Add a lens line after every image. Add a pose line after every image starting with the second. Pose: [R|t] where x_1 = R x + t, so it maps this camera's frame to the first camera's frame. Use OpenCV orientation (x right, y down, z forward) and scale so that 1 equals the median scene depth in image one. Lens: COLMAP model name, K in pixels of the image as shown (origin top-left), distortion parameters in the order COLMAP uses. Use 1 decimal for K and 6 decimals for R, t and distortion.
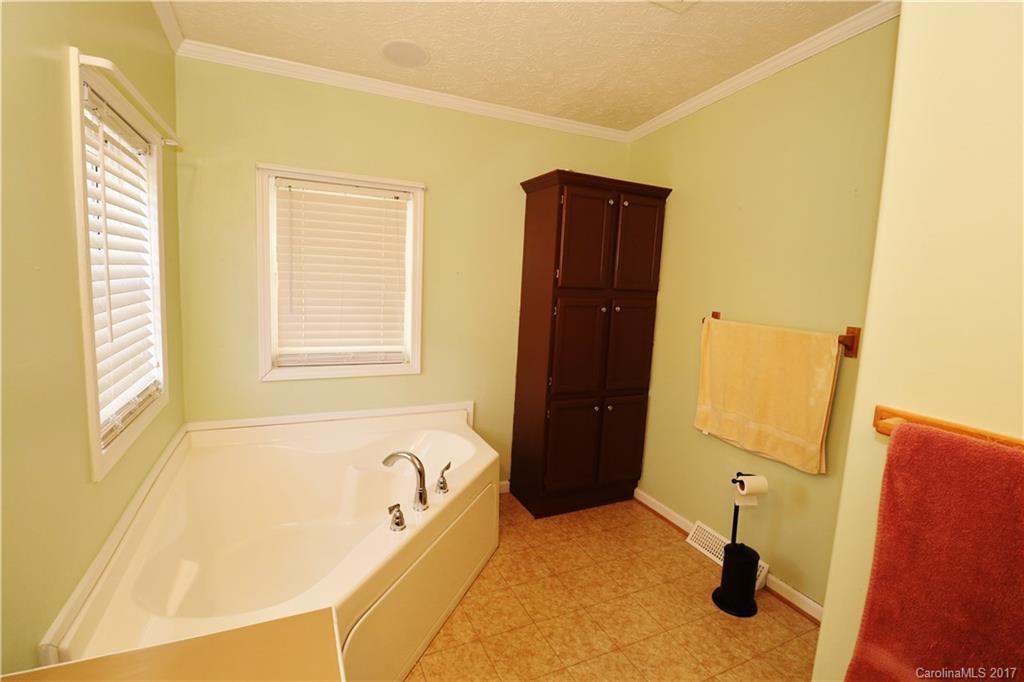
lens RADIAL K [[474.3, 0, 514.0], [0, 474.3, 333.6], [0, 0, 1]] dist [-0.005647, -0.004329]
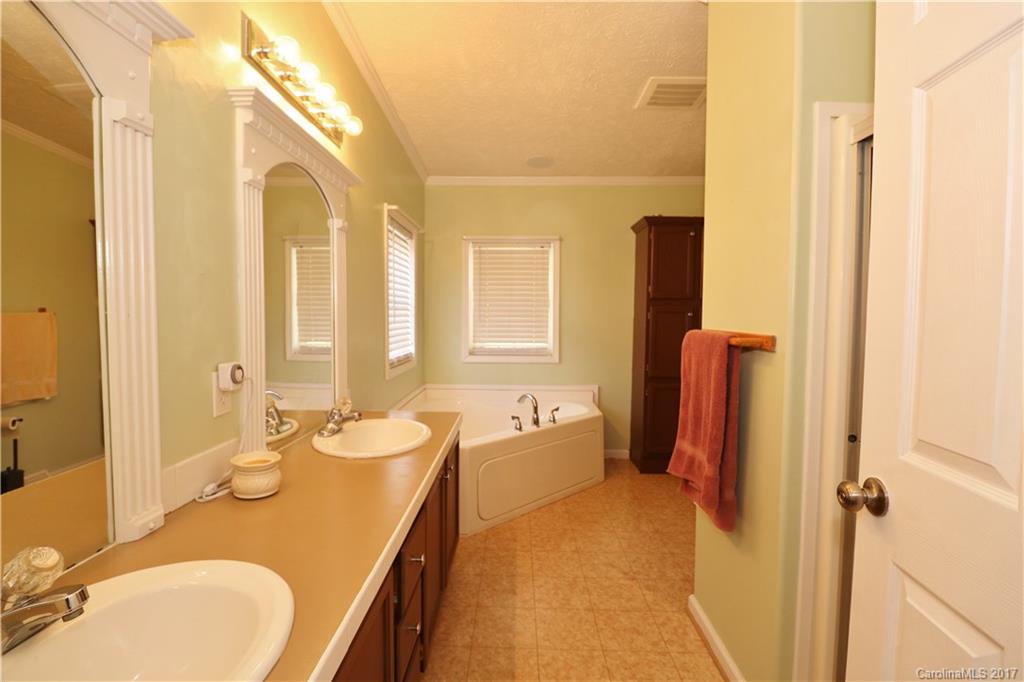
lens RADIAL K [[474.3, 0, 512.1], [0, 474.3, 340.6], [0, 0, 1]] dist [-0.005647, -0.004329]
pose [[0.897141, -0.014598, -0.441503, 0.368579], [-0.017869, 0.997437, -0.069289, 0.137331], [0.441383, 0.070051, 0.894581, -0.438208]]
